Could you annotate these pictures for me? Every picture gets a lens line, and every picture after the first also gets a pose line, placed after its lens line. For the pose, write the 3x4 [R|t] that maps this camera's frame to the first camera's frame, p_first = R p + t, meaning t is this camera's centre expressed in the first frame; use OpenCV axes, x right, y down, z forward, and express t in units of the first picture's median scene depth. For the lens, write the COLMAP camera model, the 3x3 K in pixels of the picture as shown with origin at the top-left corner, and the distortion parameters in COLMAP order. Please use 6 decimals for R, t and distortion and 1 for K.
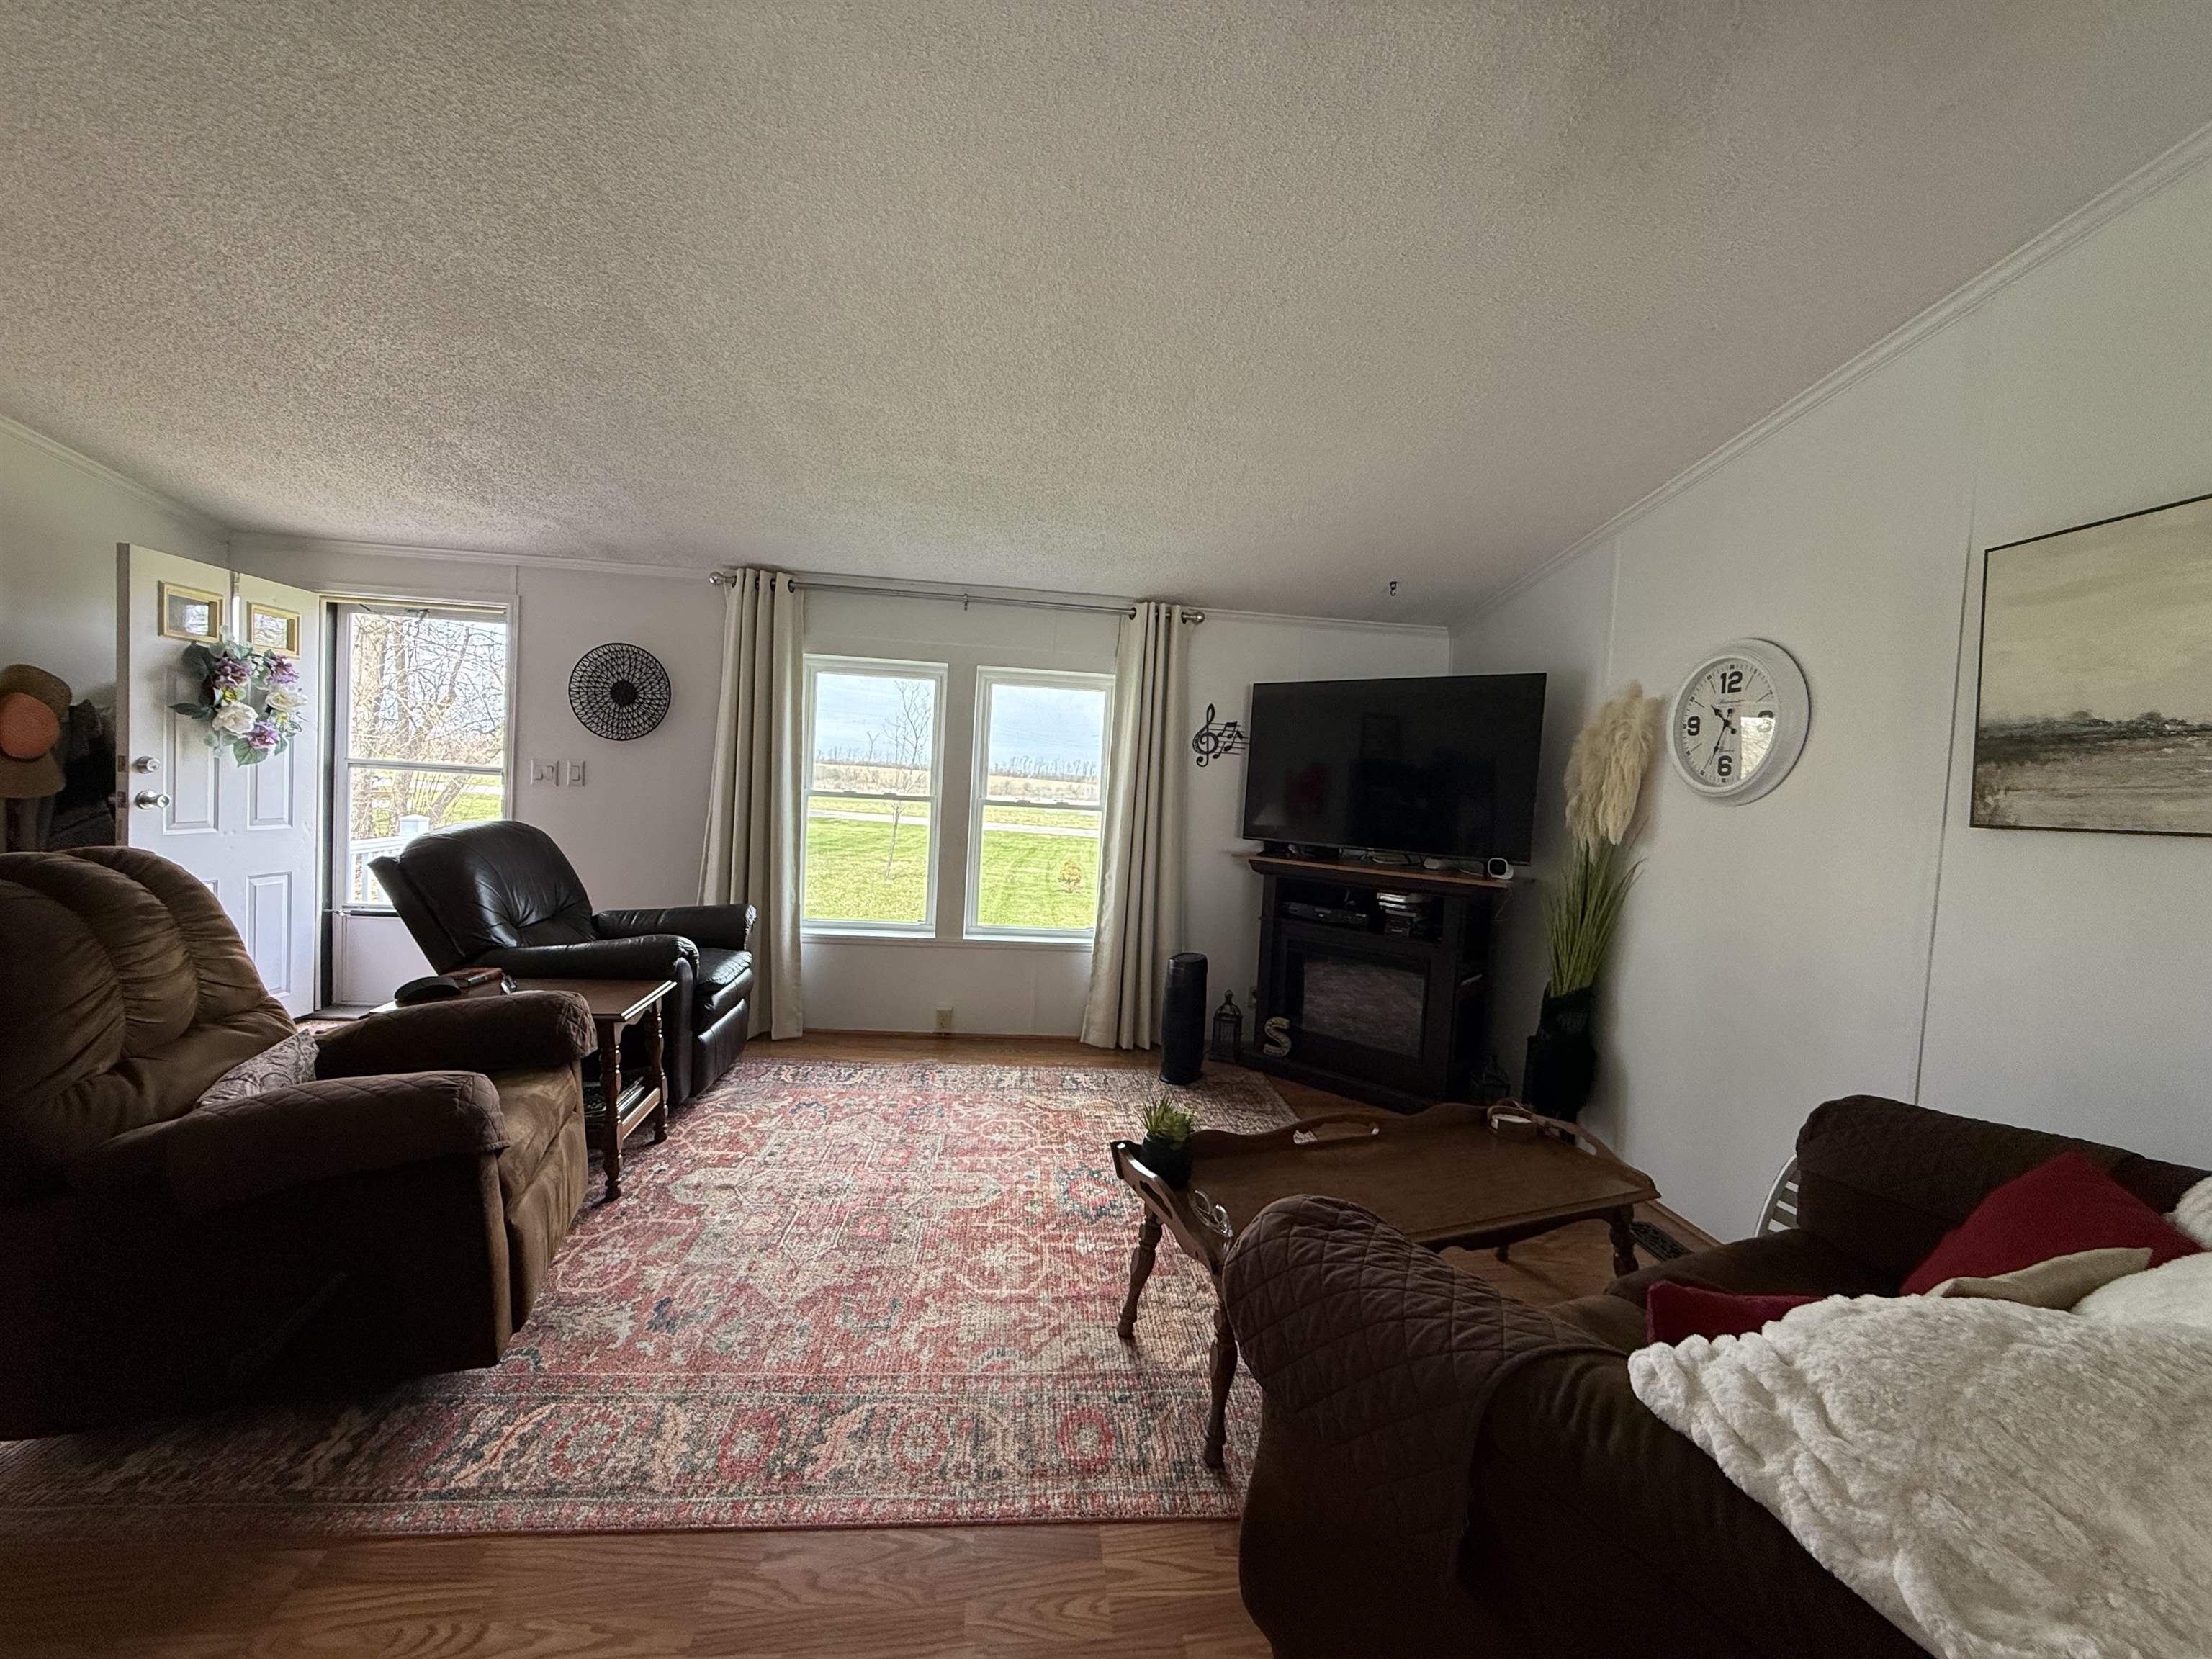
lens RADIAL K [[878.9, 0, 1103.5], [0, 878.9, 830.8], [0, 0, 1]] dist [-0.001552, 0.000063]
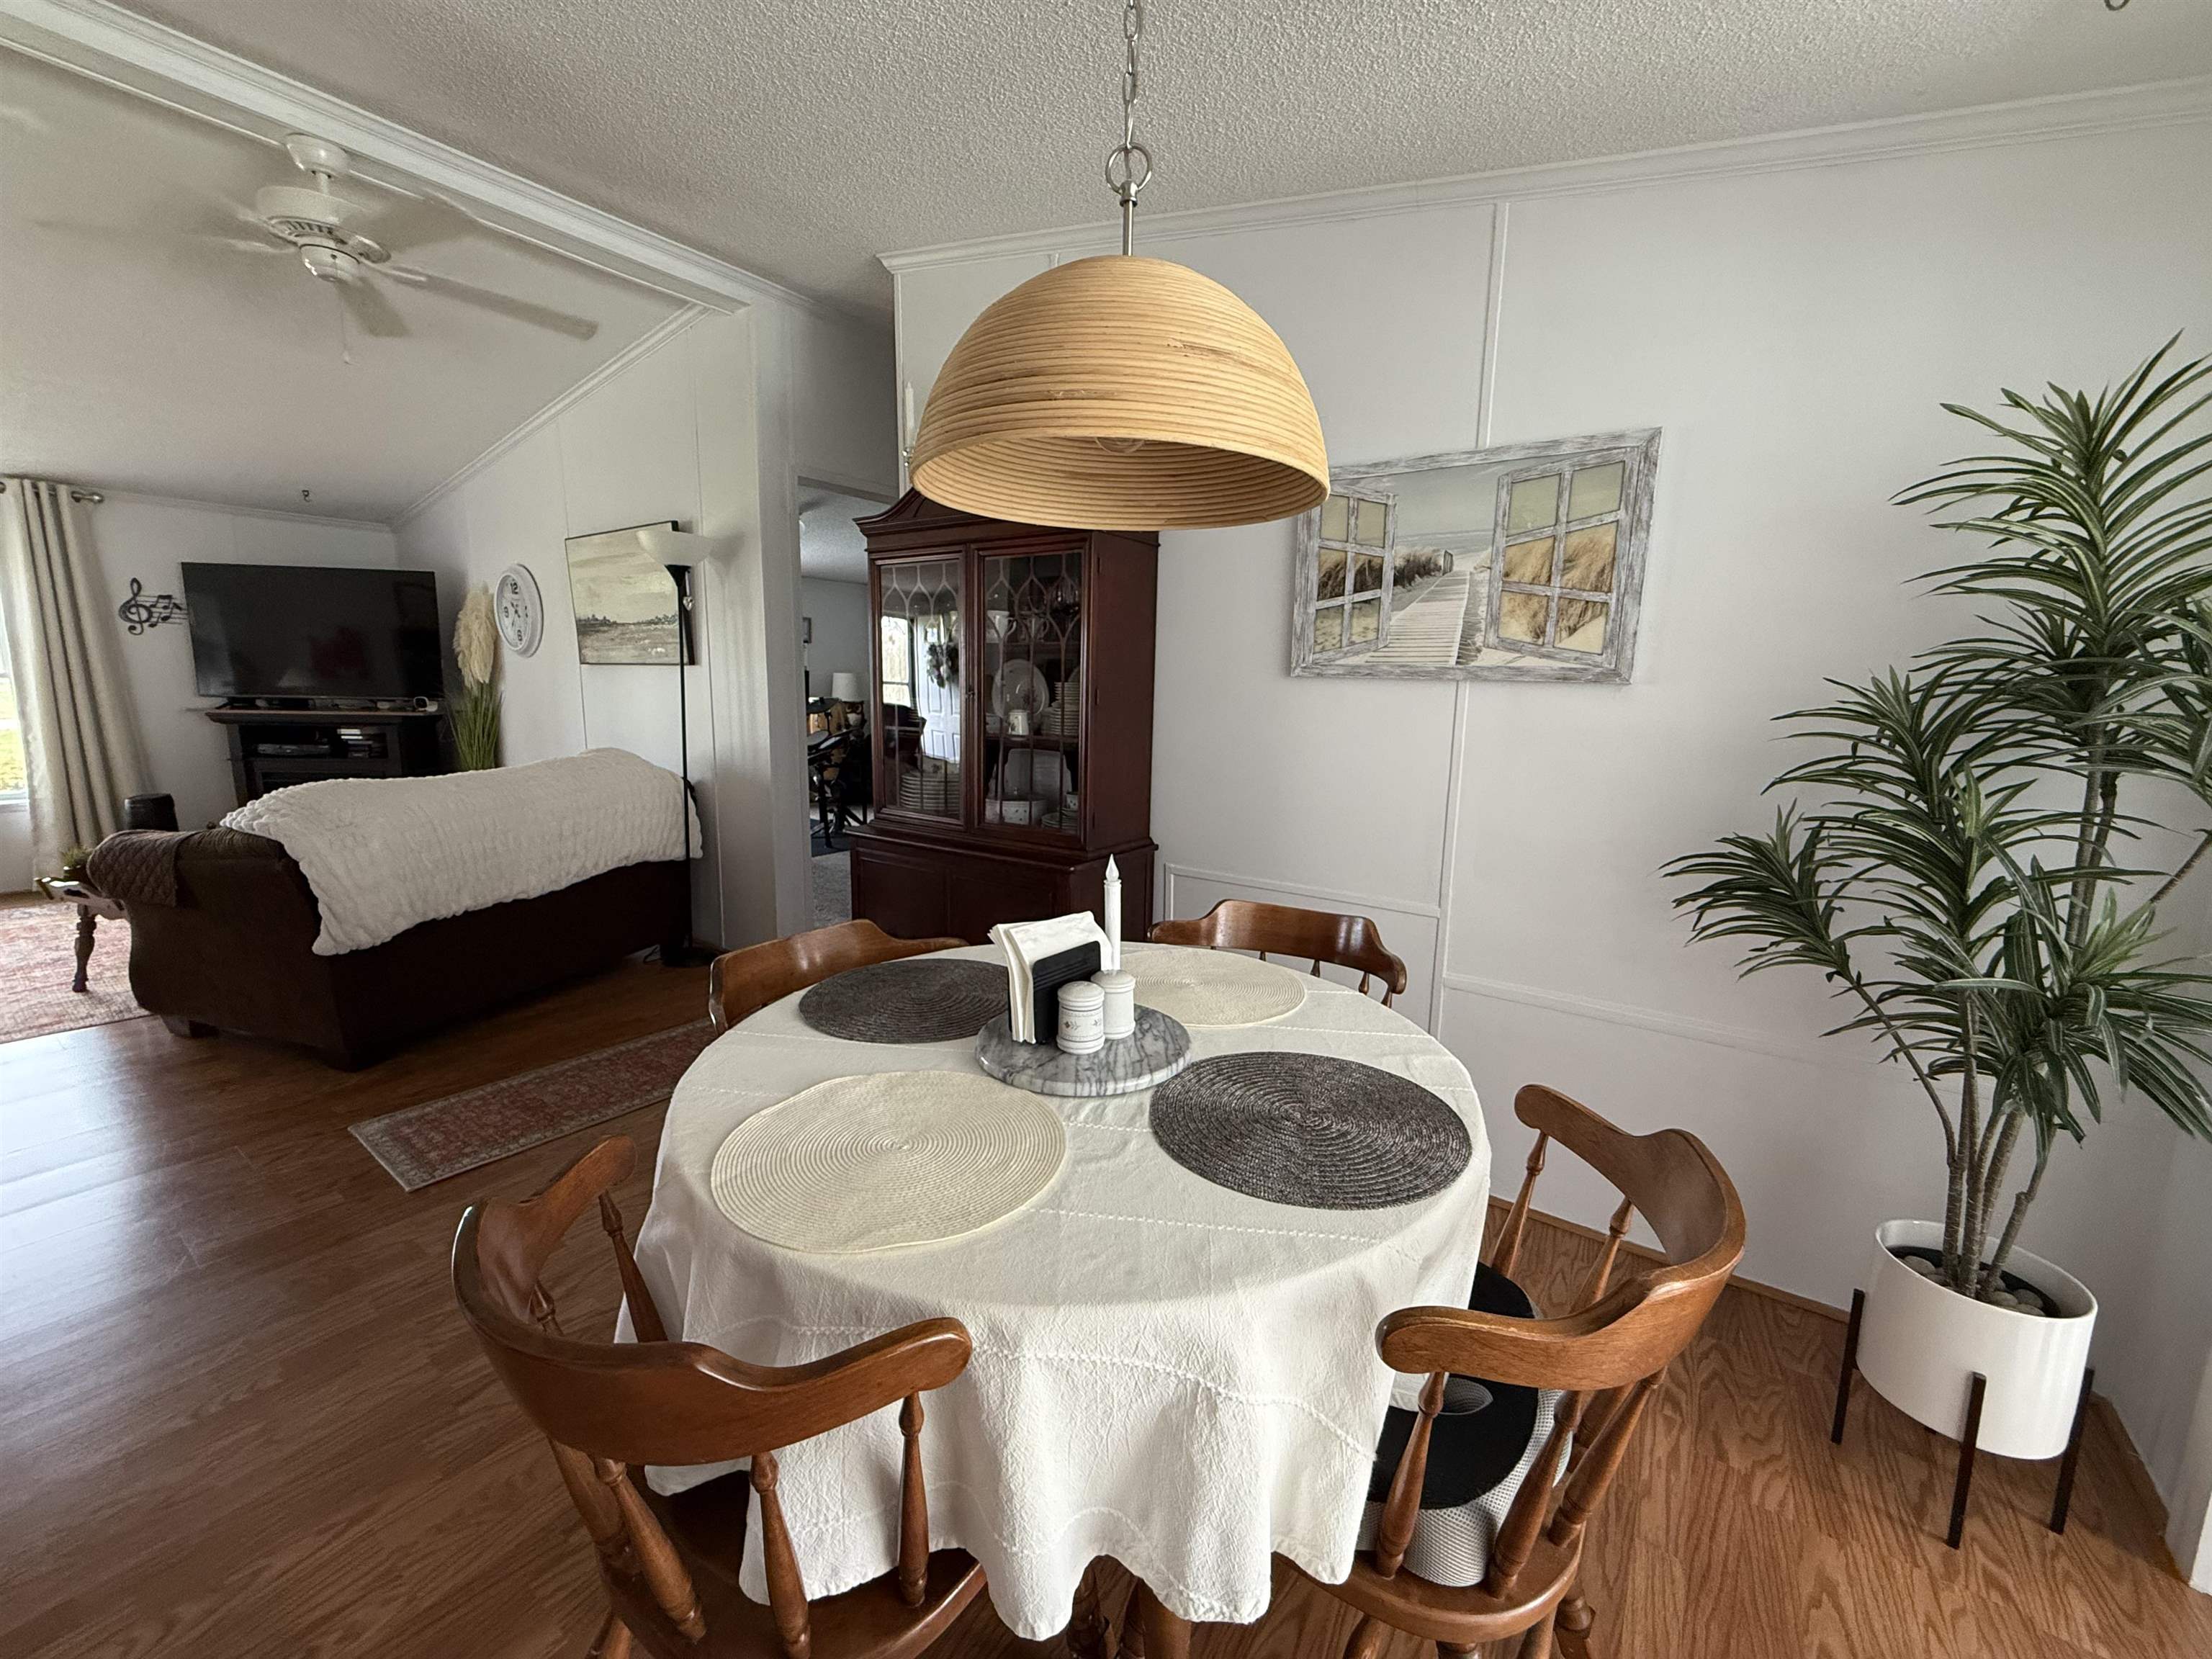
lens RADIAL K [[878.9, 0, 1115.3], [0, 878.9, 830.7], [0, 0, 1]] dist [-0.001552, 0.000063]
pose [[0.654267, -0.167237, 0.737541, 0.085869], [0.051999, 0.982883, 0.176741, 0.057803], [-0.754474, -0.077284, 0.651764, -0.994360]]
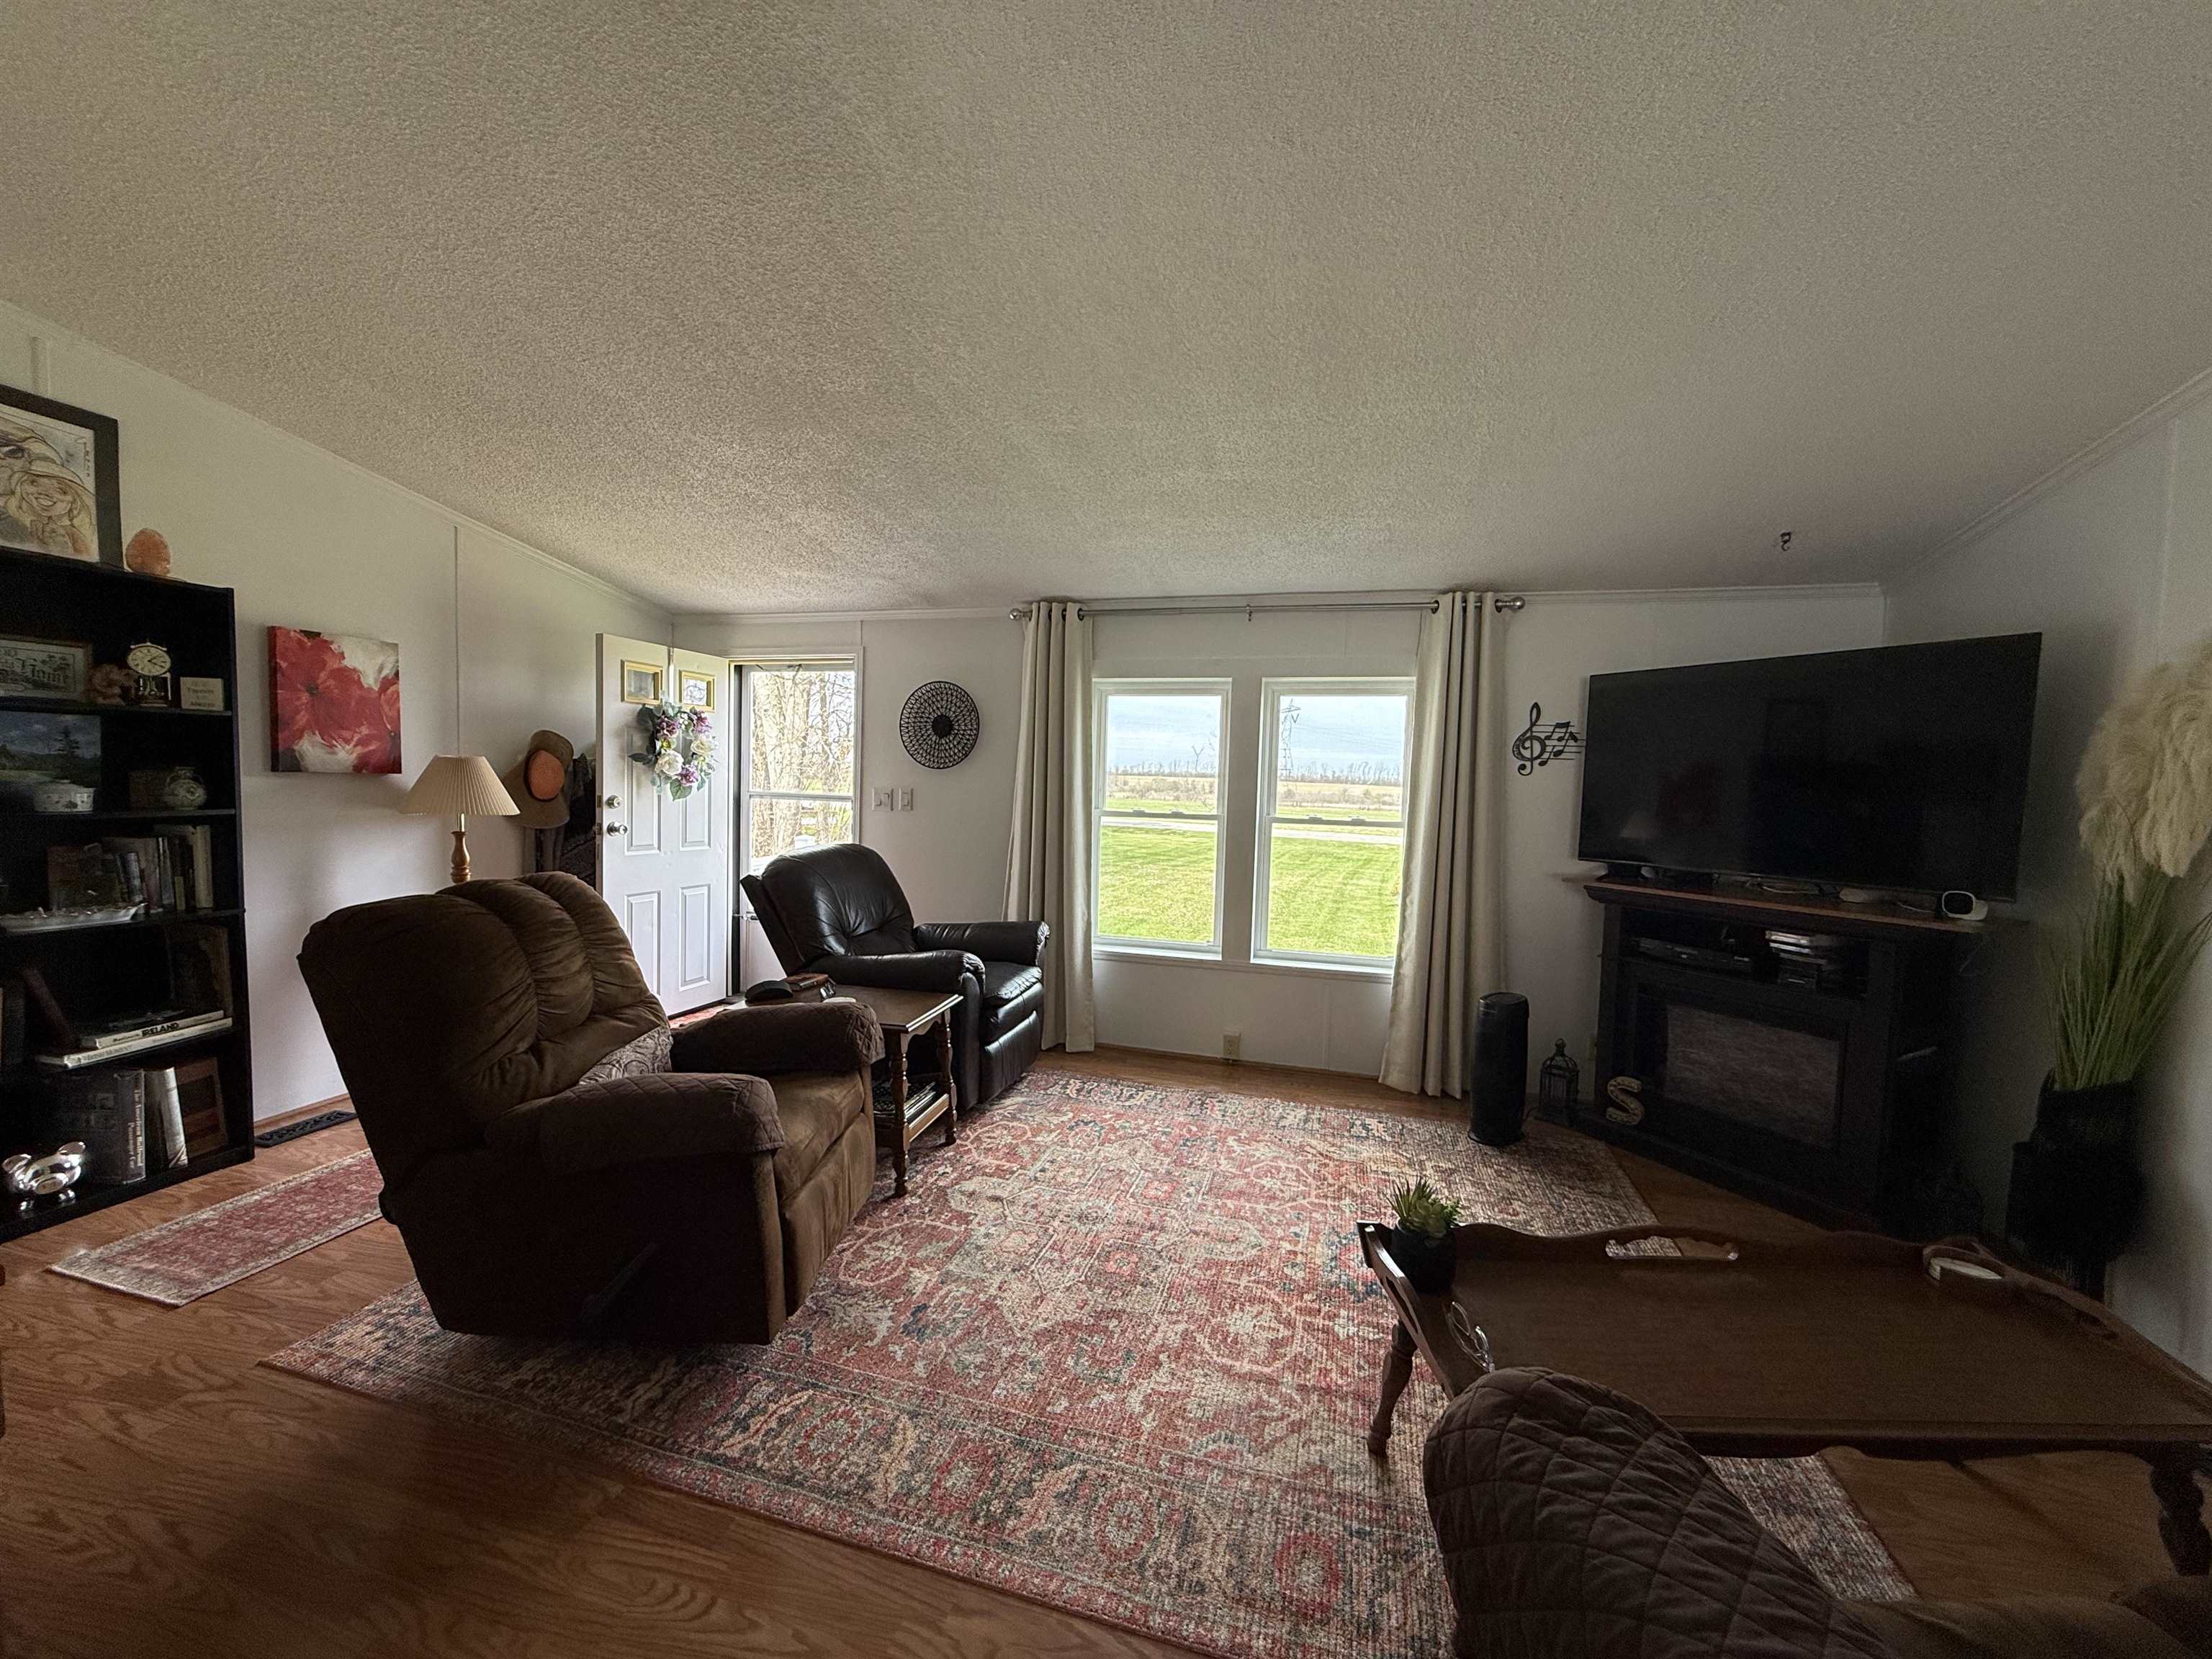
lens RADIAL K [[878.9, 0, 1100.4], [0, 878.9, 831.2], [0, 0, 1]] dist [-0.001552, 0.000063]
pose [[0.928658, -0.008029, -0.370851, 0.062489], [0.004243, 0.999930, -0.011024, -0.014967], [0.370914, 0.008664, 0.928627, 0.062801]]
